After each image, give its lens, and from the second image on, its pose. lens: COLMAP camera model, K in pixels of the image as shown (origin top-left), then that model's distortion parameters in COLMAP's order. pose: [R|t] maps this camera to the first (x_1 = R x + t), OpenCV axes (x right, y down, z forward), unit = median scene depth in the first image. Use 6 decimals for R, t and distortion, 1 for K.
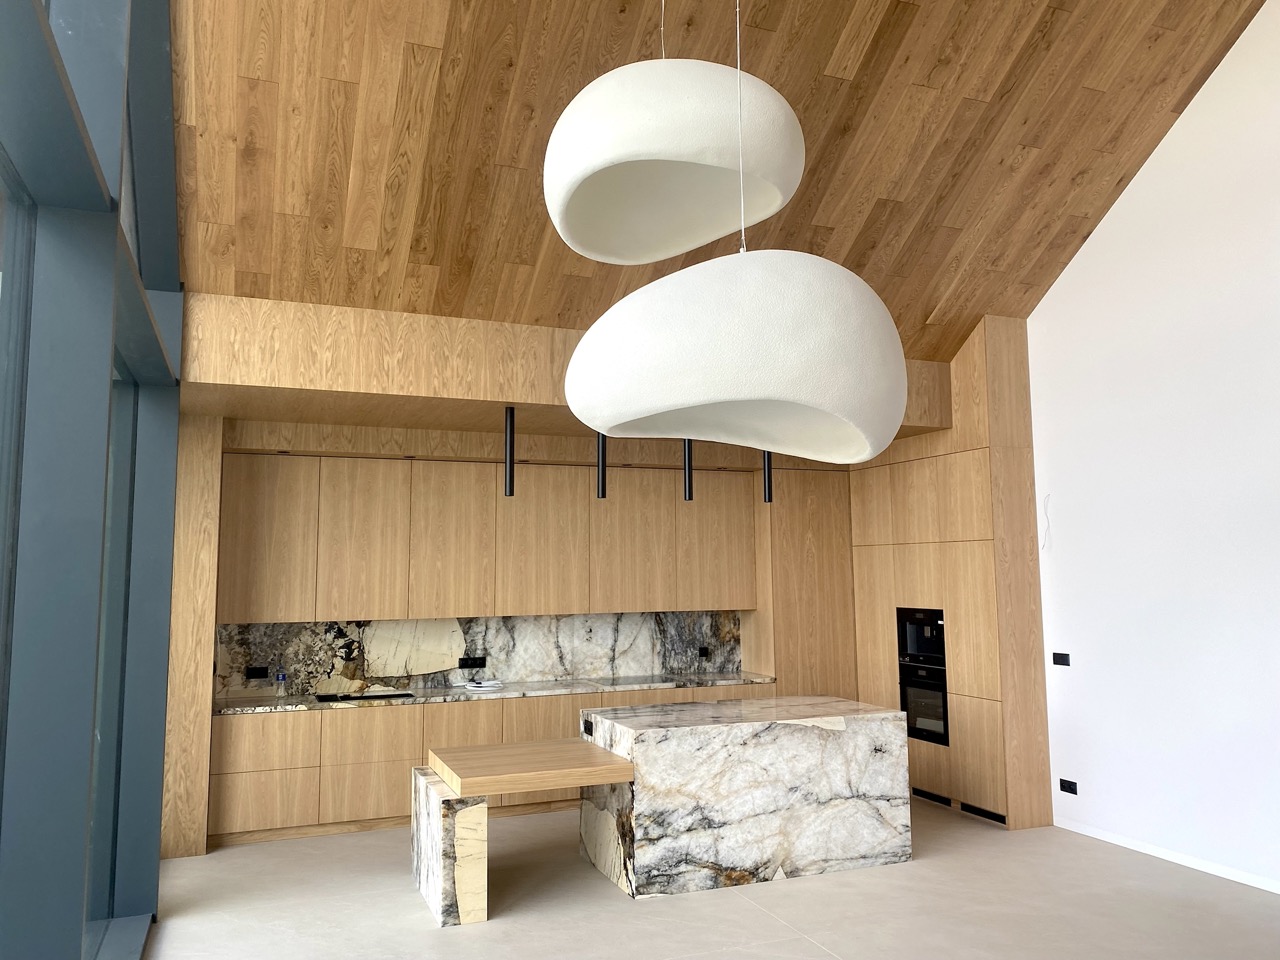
lens RADIAL K [[965.2, 0, 643.2], [0, 965.2, 474.3], [0, 0, 1]] dist [0.004748, -0.001169]
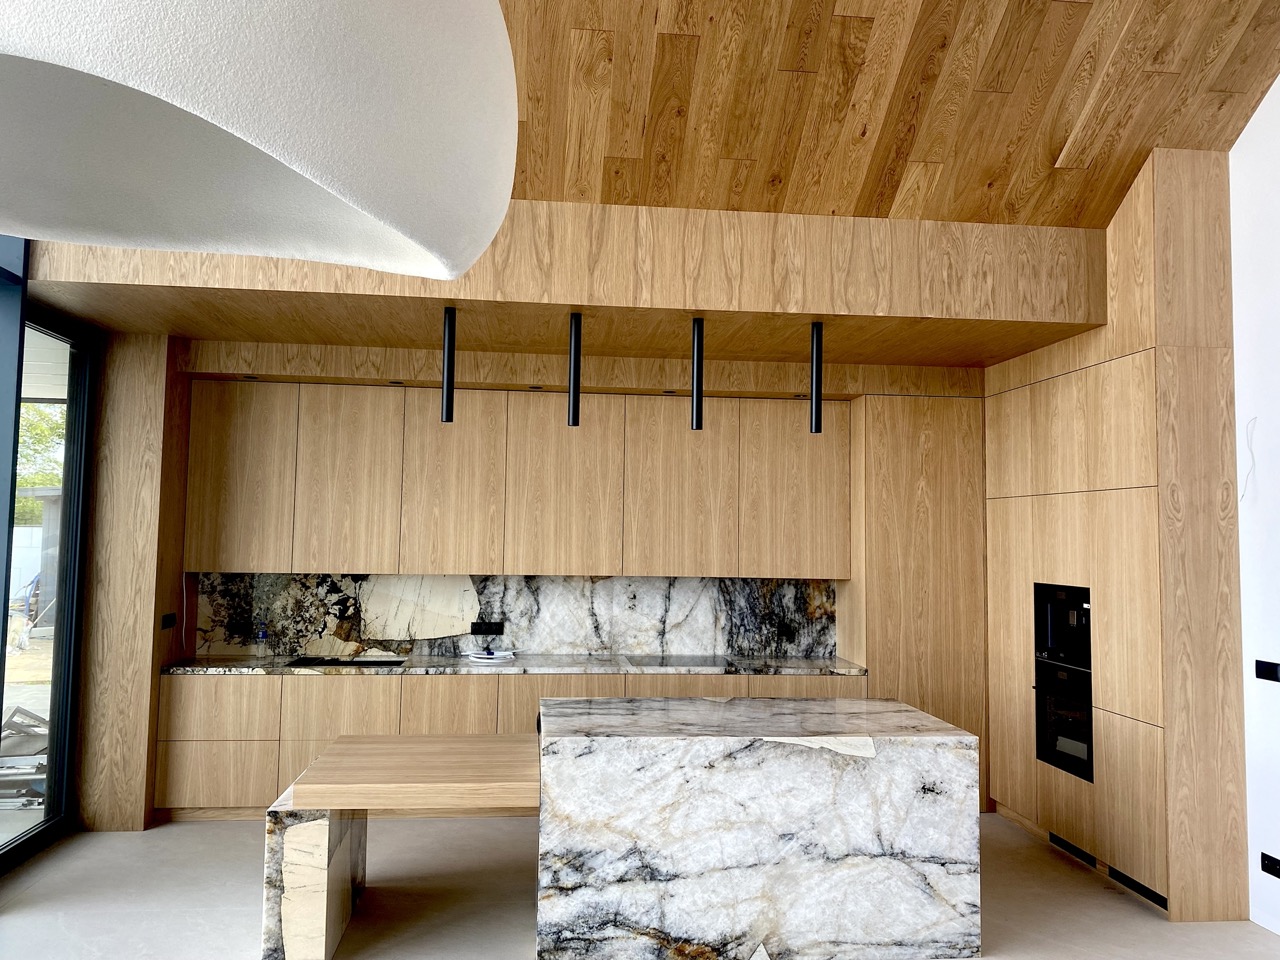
lens RADIAL K [[965.2, 0, 628.2], [0, 965.2, 473.7], [0, 0, 1]] dist [0.004748, -0.001169]
pose [[0.961058, 0.006184, -0.276278, 0.199124], [0.003860, 0.999352, 0.035796, 0.034459], [0.276320, -0.035469, 0.960411, 0.263319]]
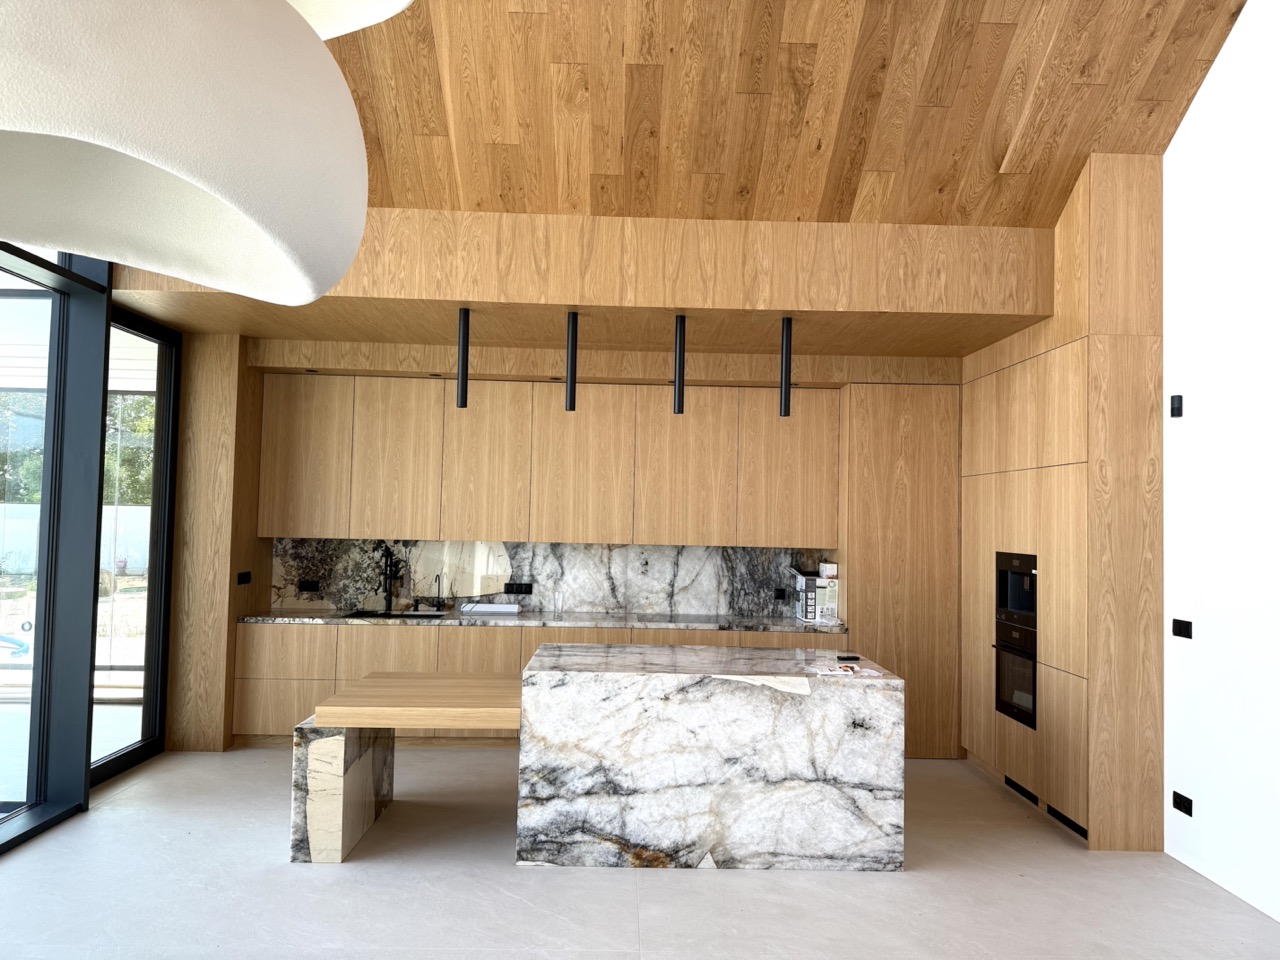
lens RADIAL K [[885.0, 0, 642.0], [0, 885.0, 486.4], [0, 0, 1]] dist [0.039807, -0.051222]
pose [[0.936528, 0.016462, -0.350207, 0.287585], [0.005371, 0.998106, 0.061280, 0.043637], [0.350552, -0.059271, 0.934666, 0.248538]]
